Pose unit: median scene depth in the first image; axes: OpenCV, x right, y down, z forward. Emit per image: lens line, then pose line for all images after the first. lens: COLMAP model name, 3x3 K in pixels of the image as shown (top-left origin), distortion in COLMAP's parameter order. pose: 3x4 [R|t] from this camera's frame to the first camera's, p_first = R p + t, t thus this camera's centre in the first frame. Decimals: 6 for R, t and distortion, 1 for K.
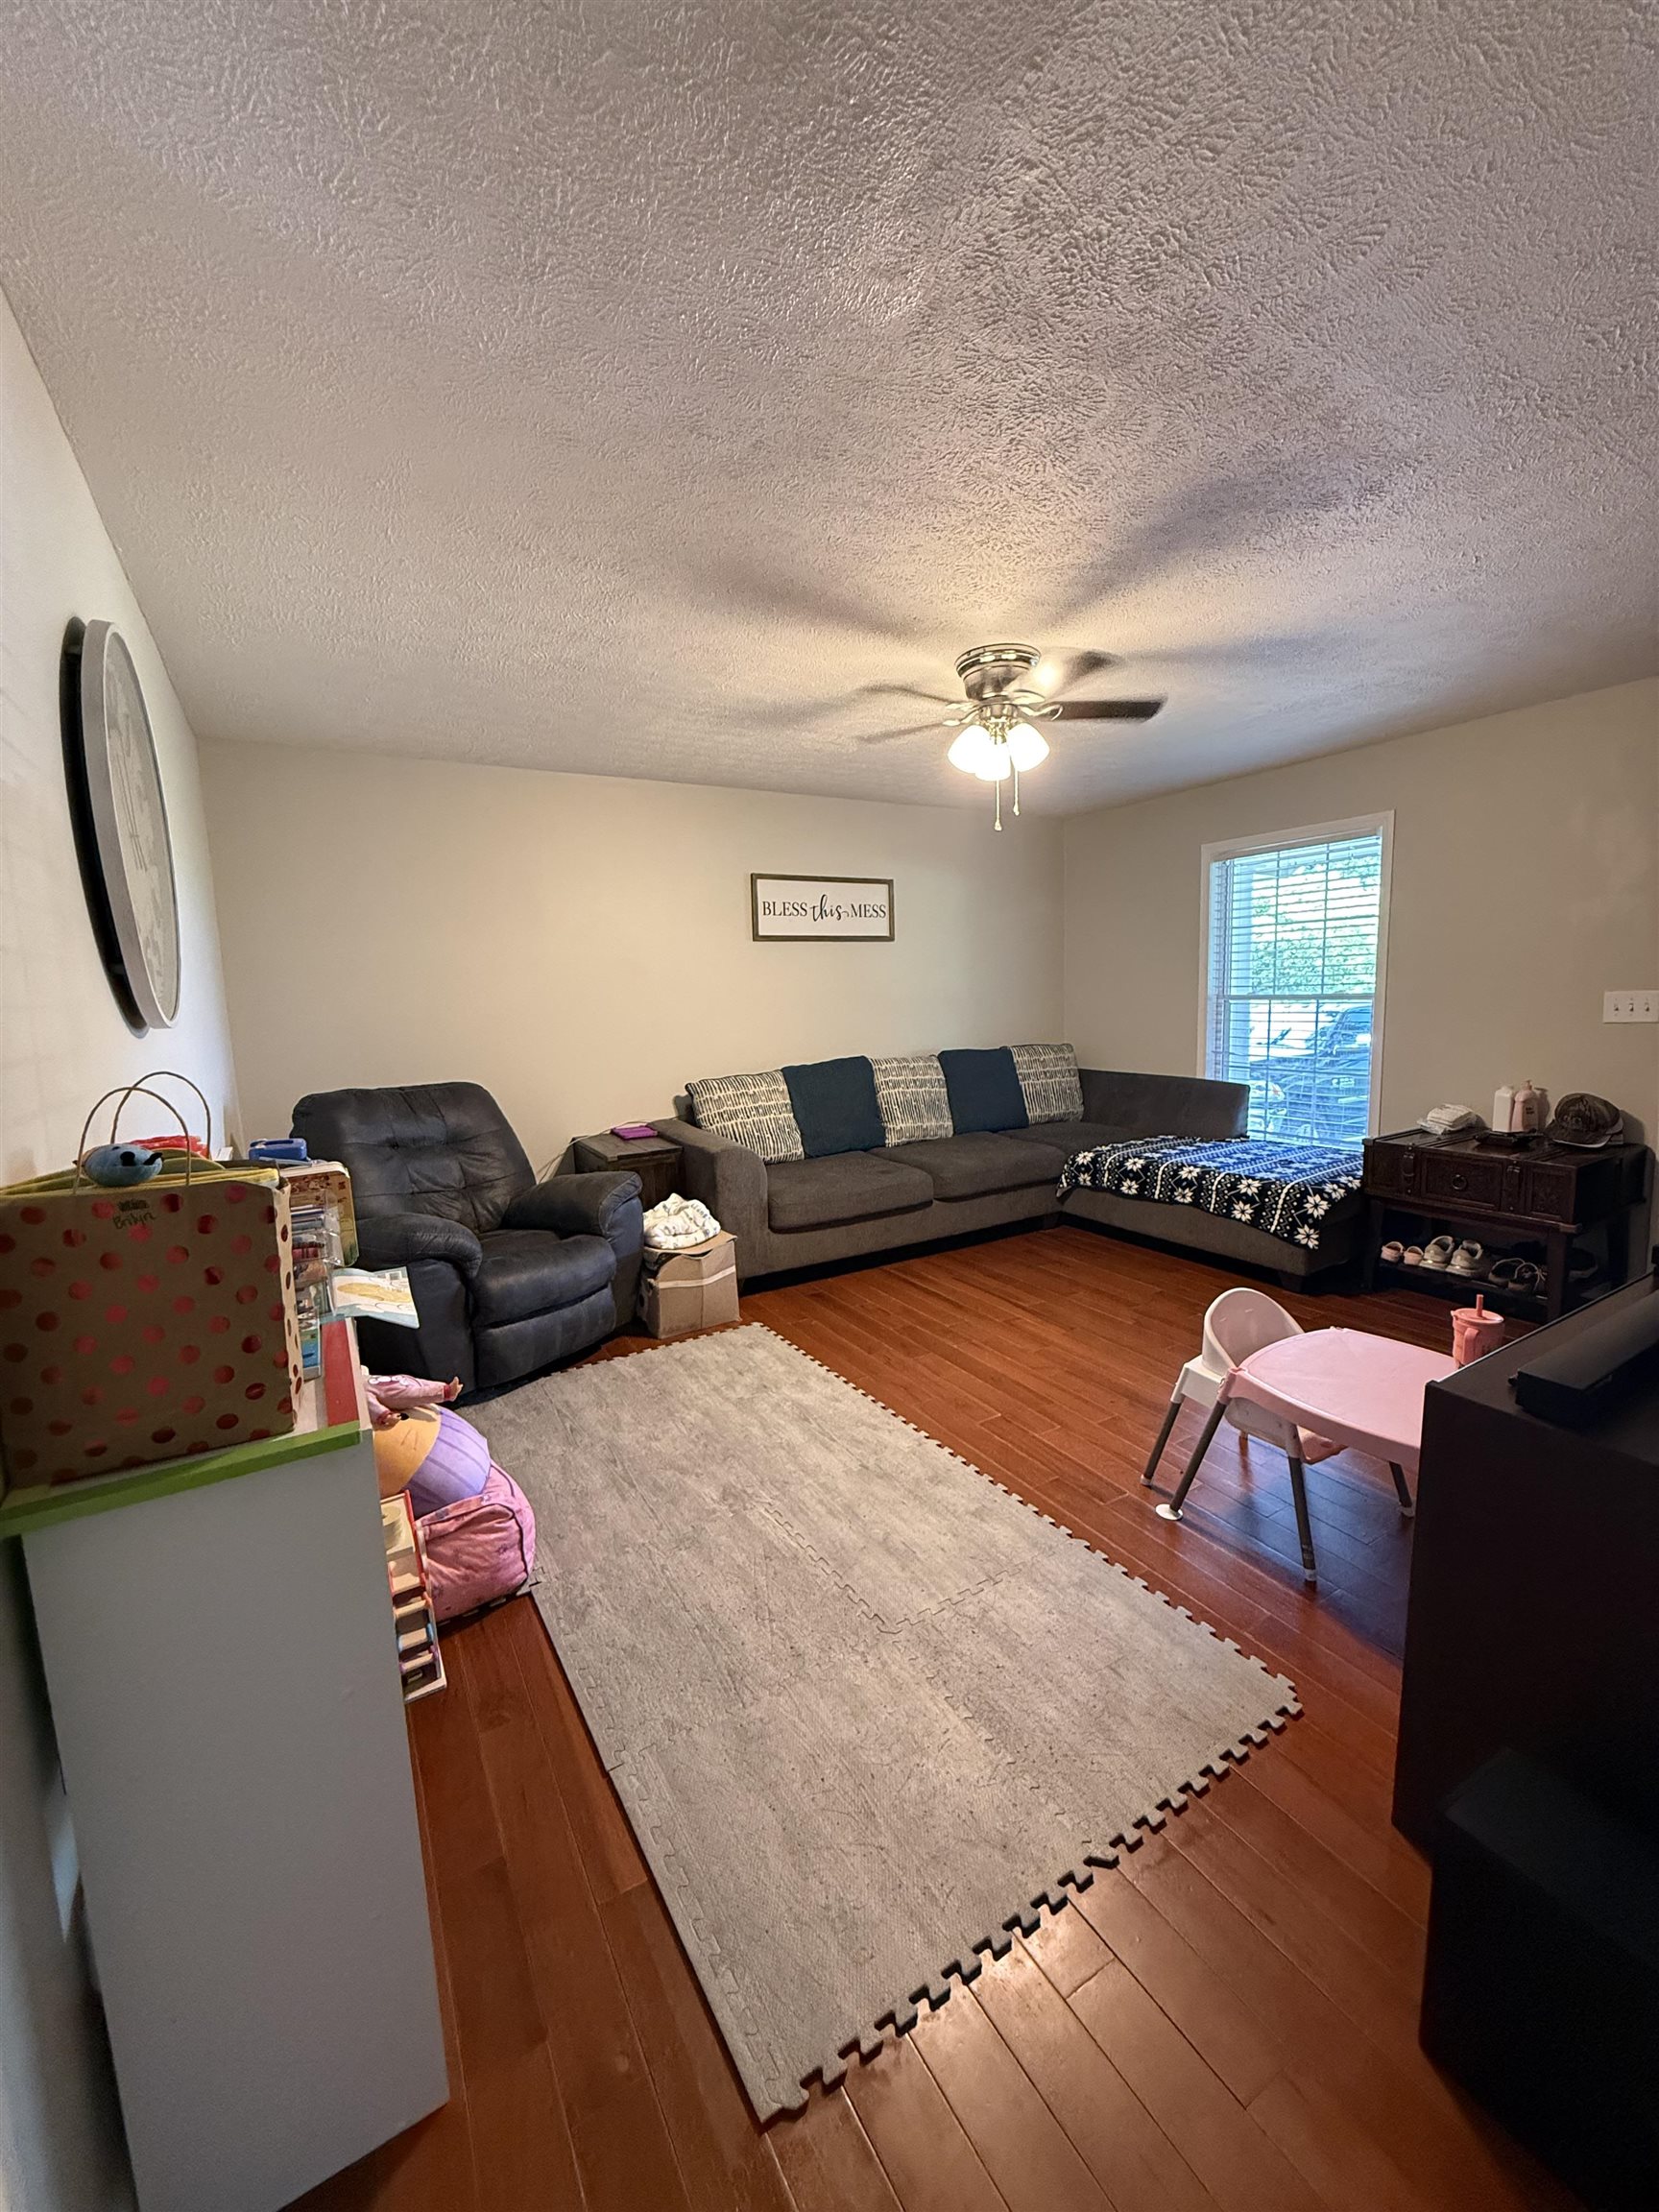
lens RADIAL K [[883.9, 0, 832.2], [0, 883.9, 1095.2], [0, 0, 1]] dist [-0.005040, 0.000126]
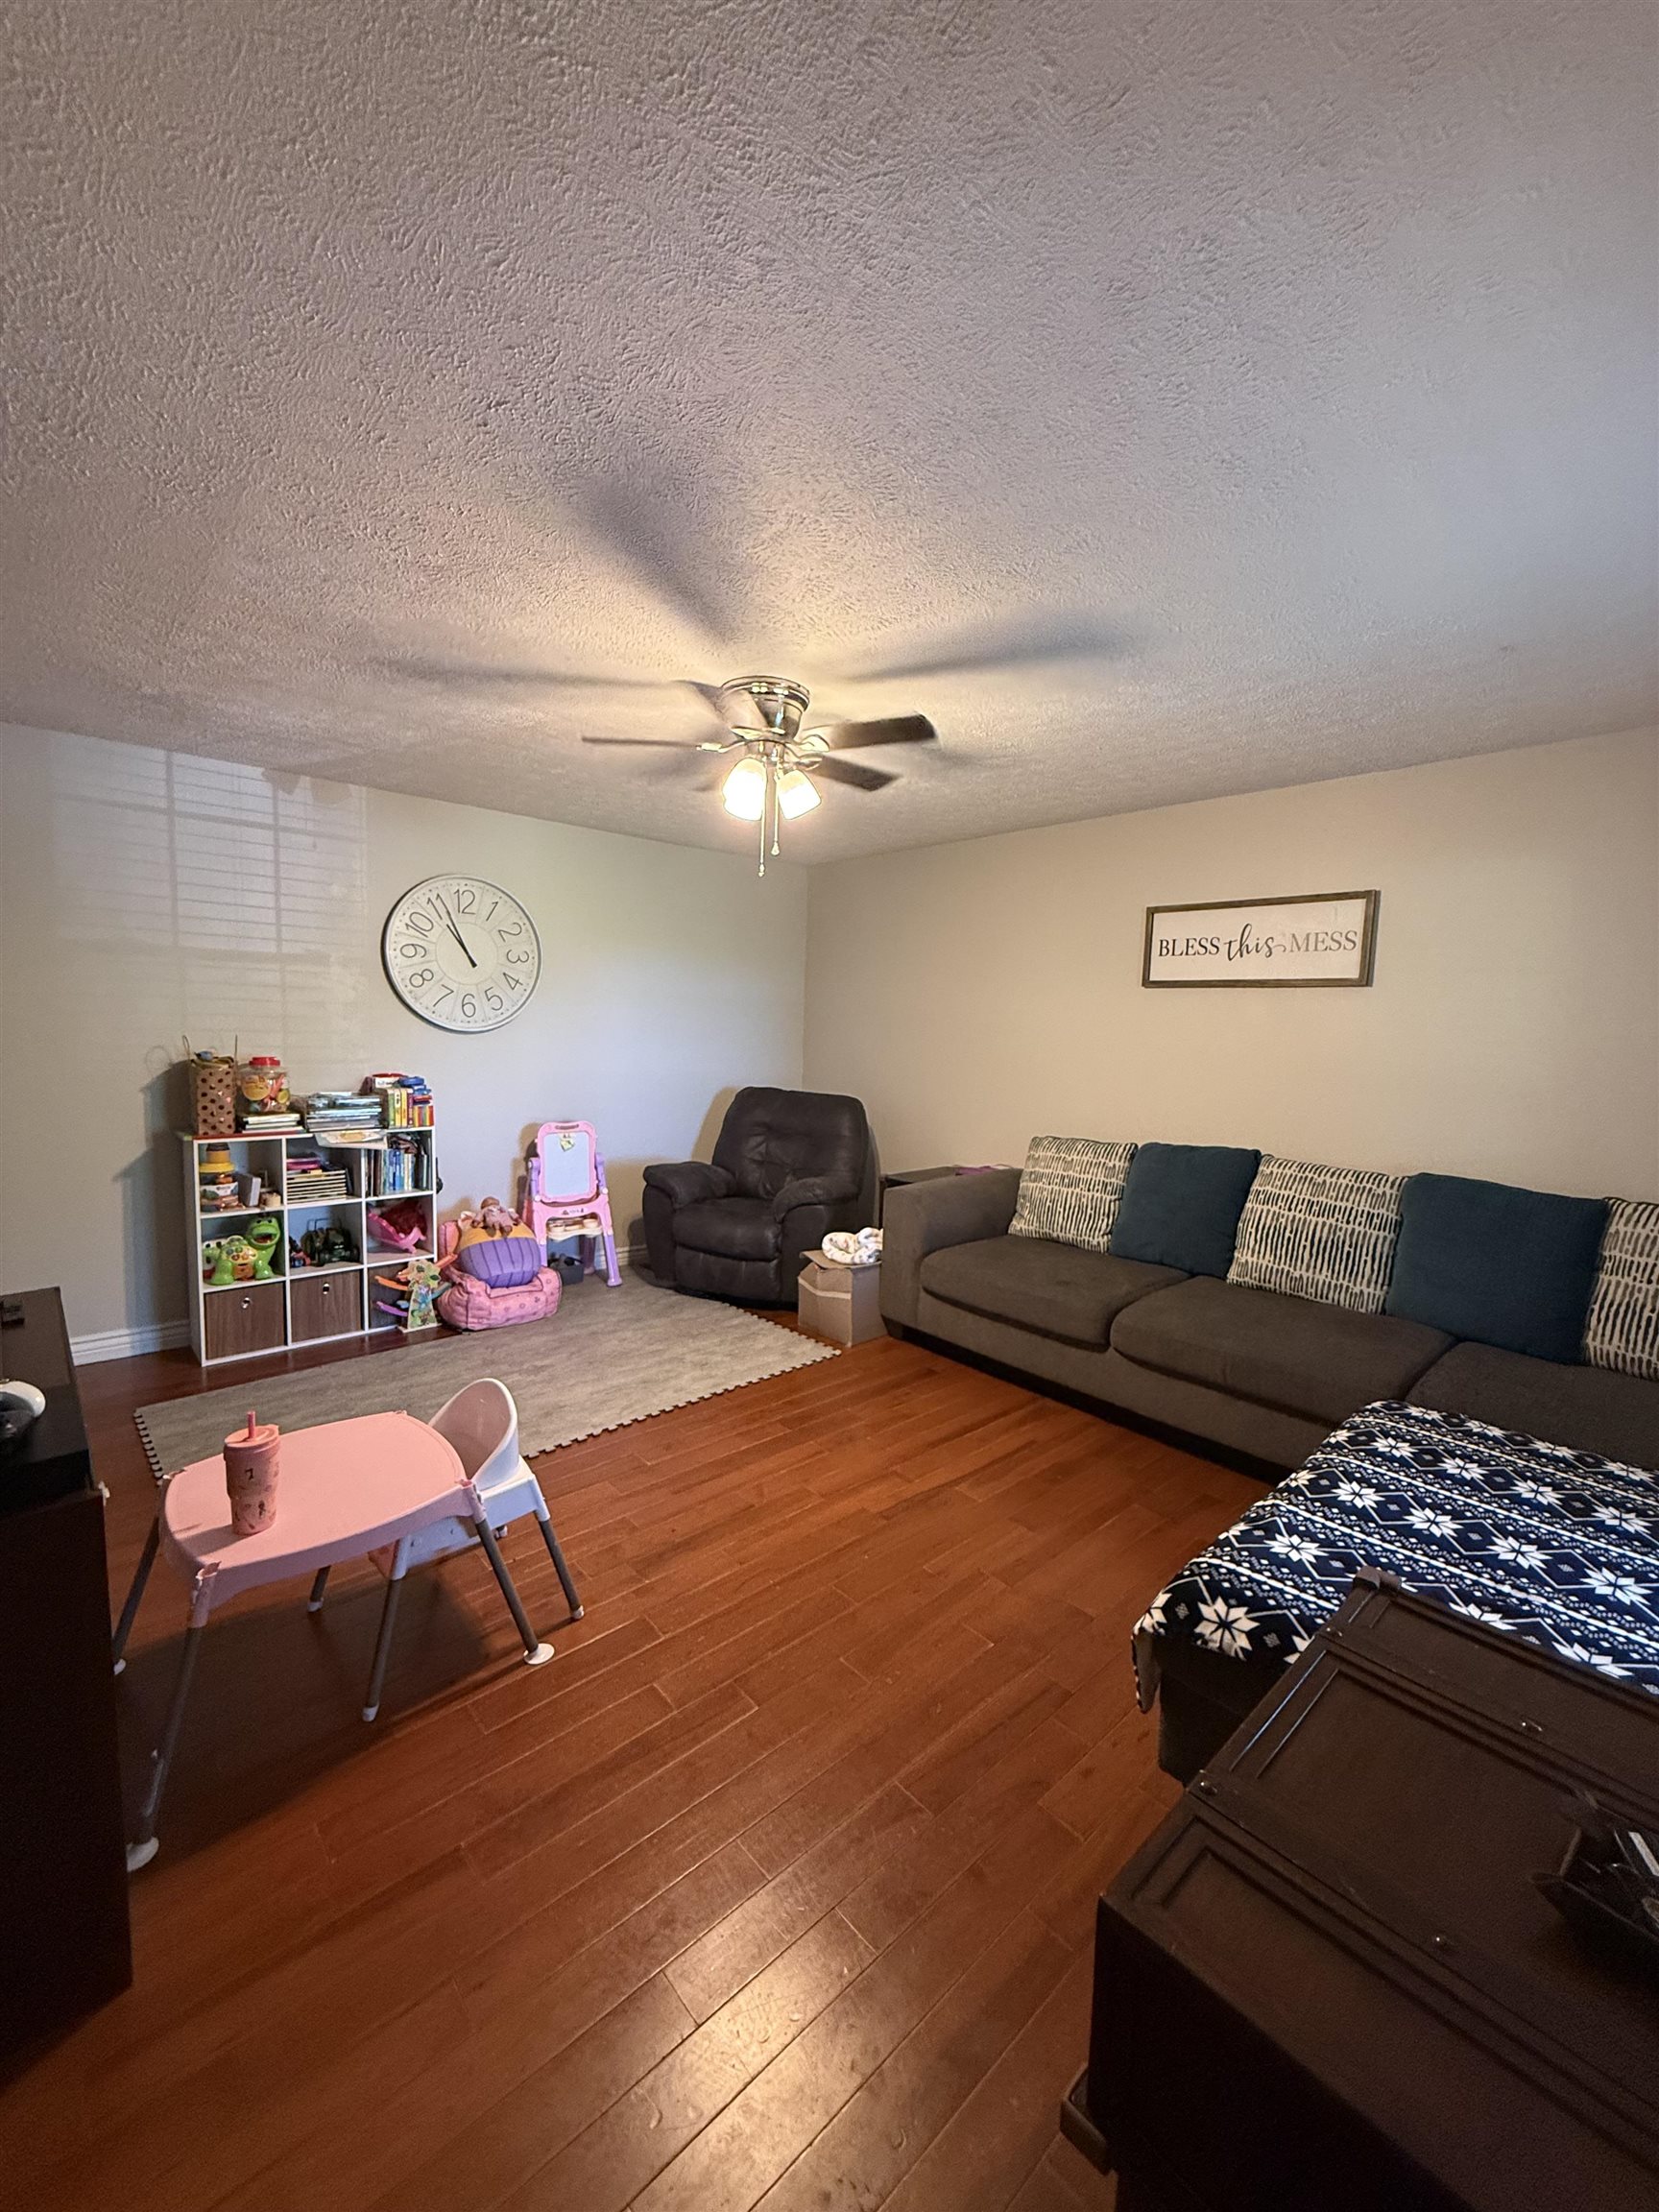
lens RADIAL K [[890.4, 0, 823.1], [0, 890.4, 1085.0], [0, 0, 1]] dist [-0.002639, 0.000088]
pose [[0.191270, 0.107434, -0.975640, 0.931249], [-0.156883, 0.984559, 0.077660, -0.136916], [0.968919, 0.138207, 0.205171, 0.736984]]
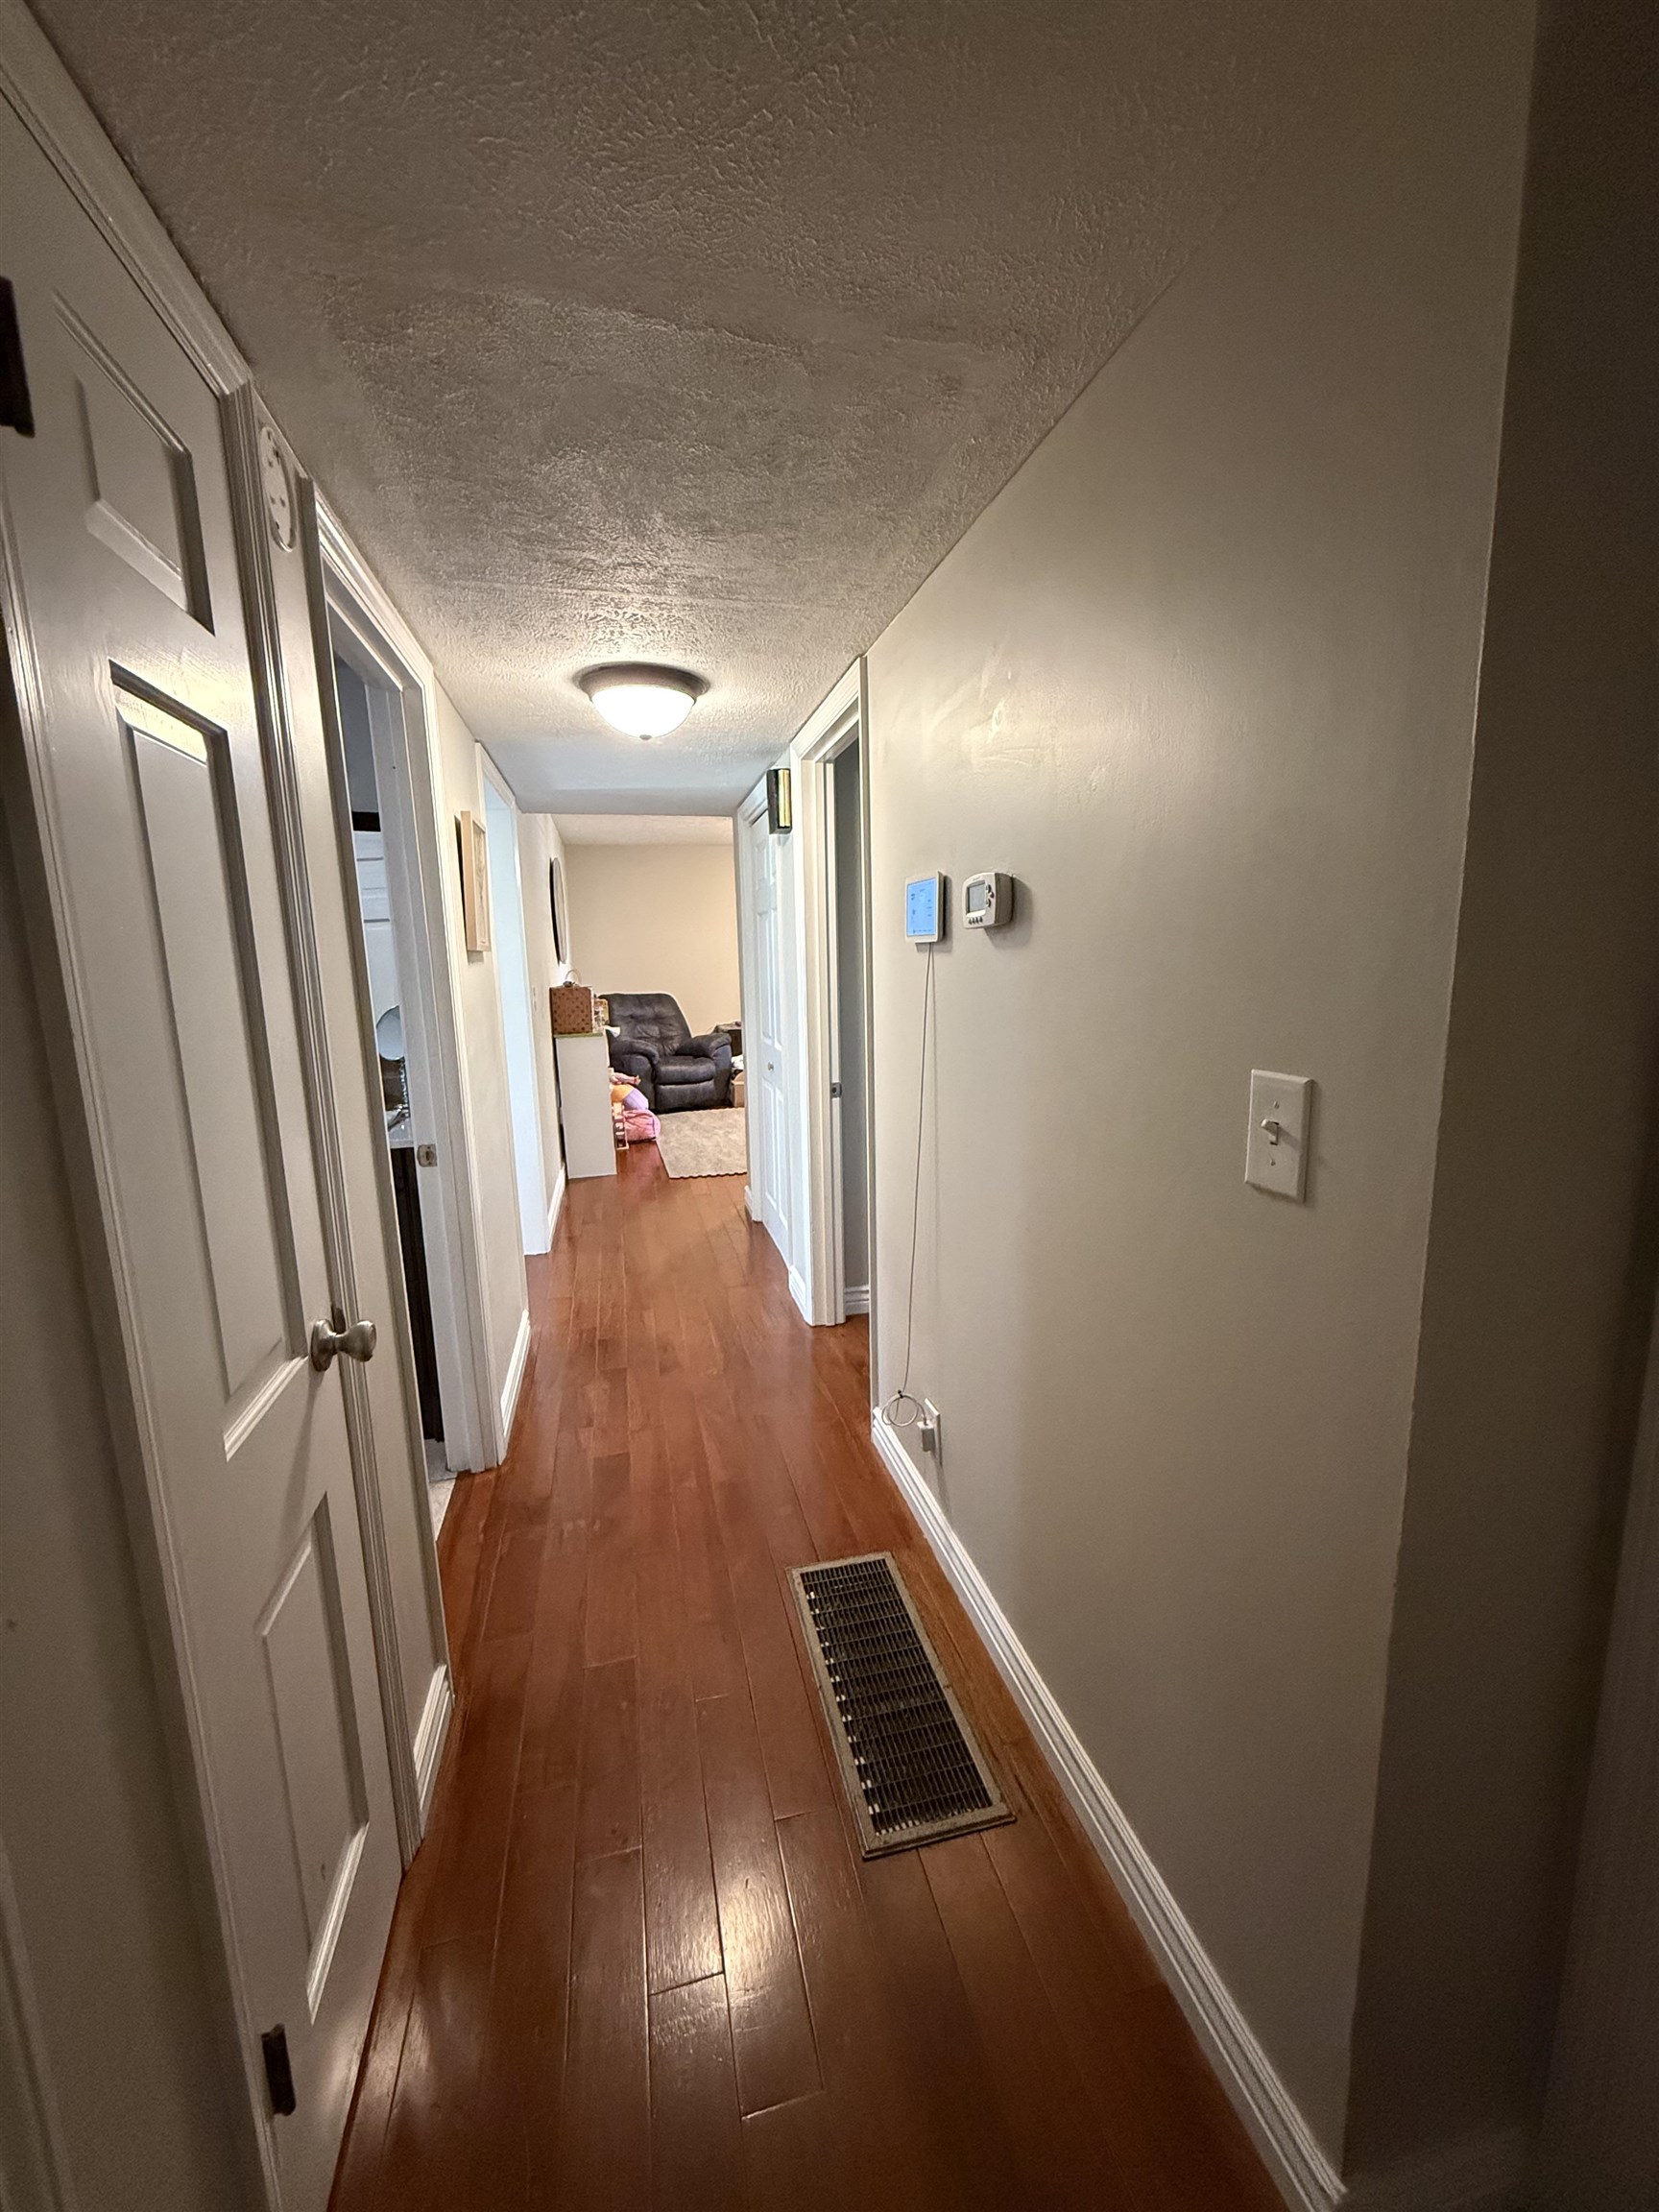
lens RADIAL K [[883.9, 0, 832.2], [0, 883.9, 1095.2], [0, 0, 1]] dist [-0.005040, 0.000126]
pose [[0.956622, 0.057153, -0.285671, 0.698255], [-0.045419, 0.997836, 0.047541, 0.125691], [0.287770, -0.032504, 0.957148, -1.113223]]
